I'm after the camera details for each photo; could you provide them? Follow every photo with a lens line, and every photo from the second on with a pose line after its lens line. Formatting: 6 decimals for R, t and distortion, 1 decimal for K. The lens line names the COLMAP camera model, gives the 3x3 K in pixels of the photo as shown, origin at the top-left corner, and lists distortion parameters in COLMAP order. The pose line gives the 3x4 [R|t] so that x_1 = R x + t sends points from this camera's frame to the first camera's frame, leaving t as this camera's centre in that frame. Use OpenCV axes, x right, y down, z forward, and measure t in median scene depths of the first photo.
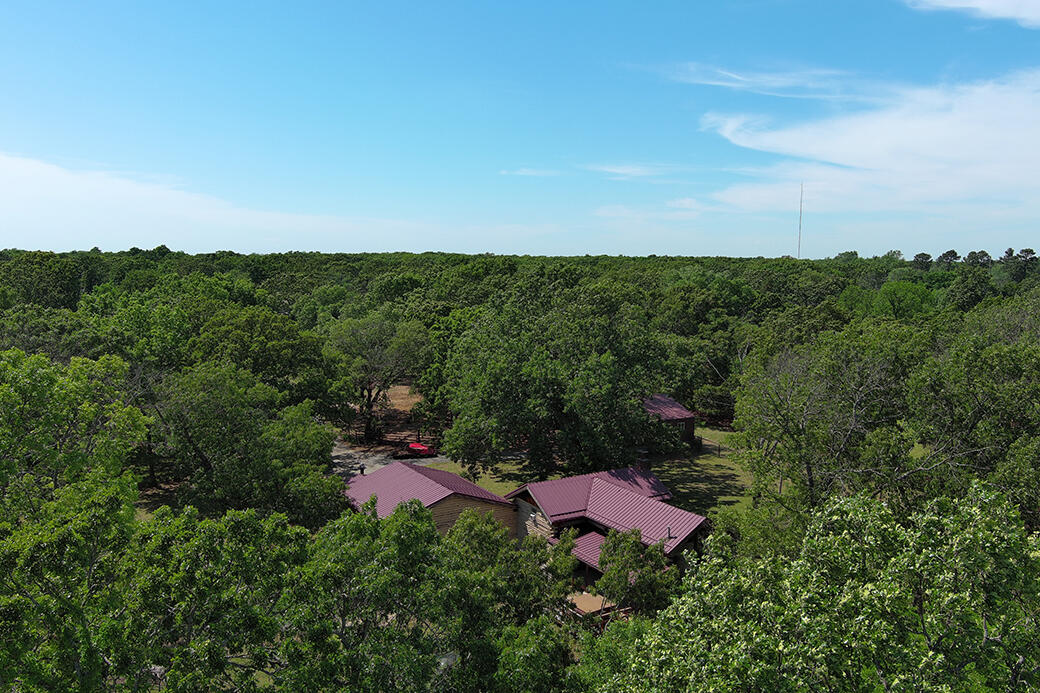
lens RADIAL K [[804.4, 0, 511.2], [0, 804.4, 345.8], [0, 0, 1]] dist [0.005554, -0.006959]
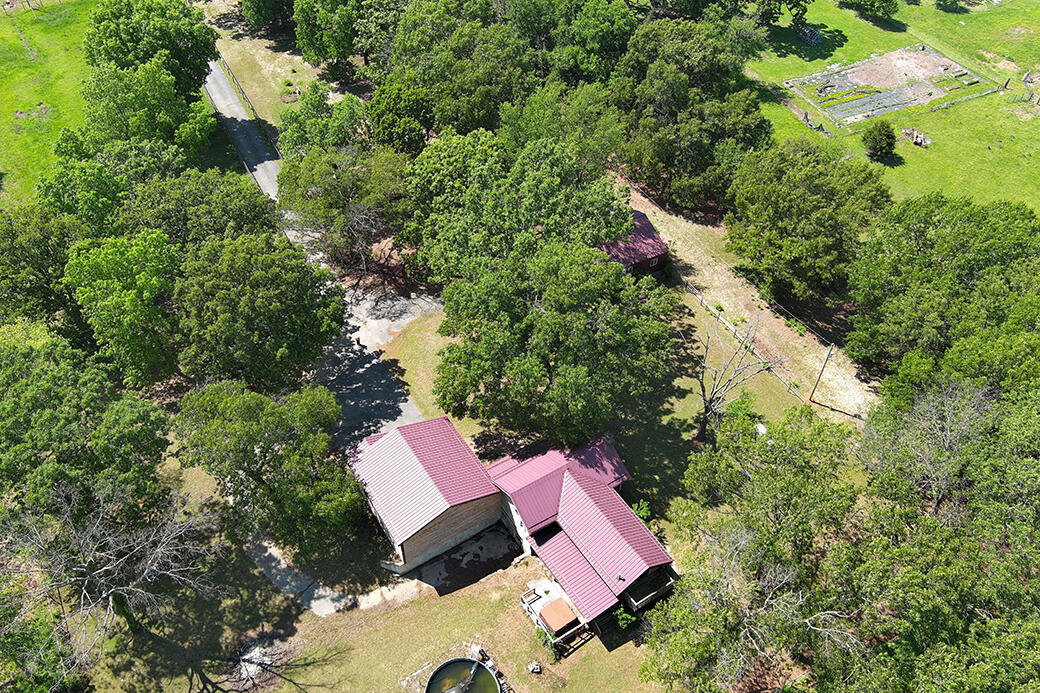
lens RADIAL K [[804.4, 0, 517.9], [0, 804.4, 353.2], [0, 0, 1]] dist [0.005554, -0.006959]
pose [[0.999441, -0.008505, 0.032323, -0.005347], [-0.013989, 0.771867, 0.635630, -0.653407], [-0.030355, -0.635727, 0.771317, 0.176550]]
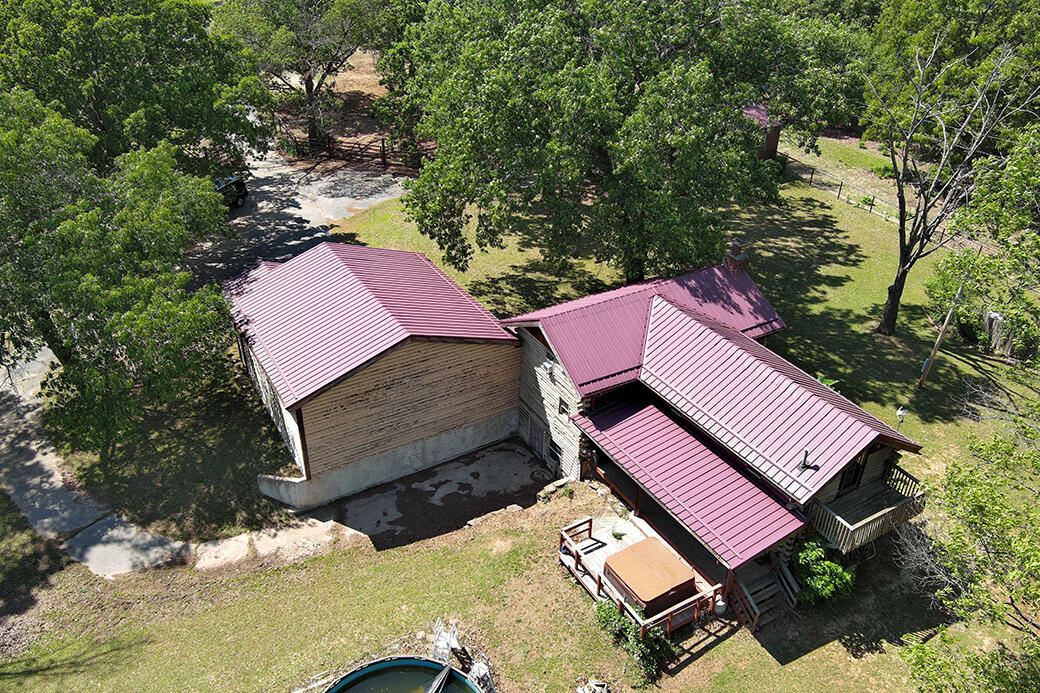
lens RADIAL K [[804.4, 0, 518.9], [0, 804.4, 353.8], [0, 0, 1]] dist [0.005554, -0.006959]
pose [[0.999695, 0.024257, 0.004725, 0.002235], [-0.023944, 0.903421, 0.428086, -0.039412], [0.006116, -0.428069, 0.903725, 0.414429]]
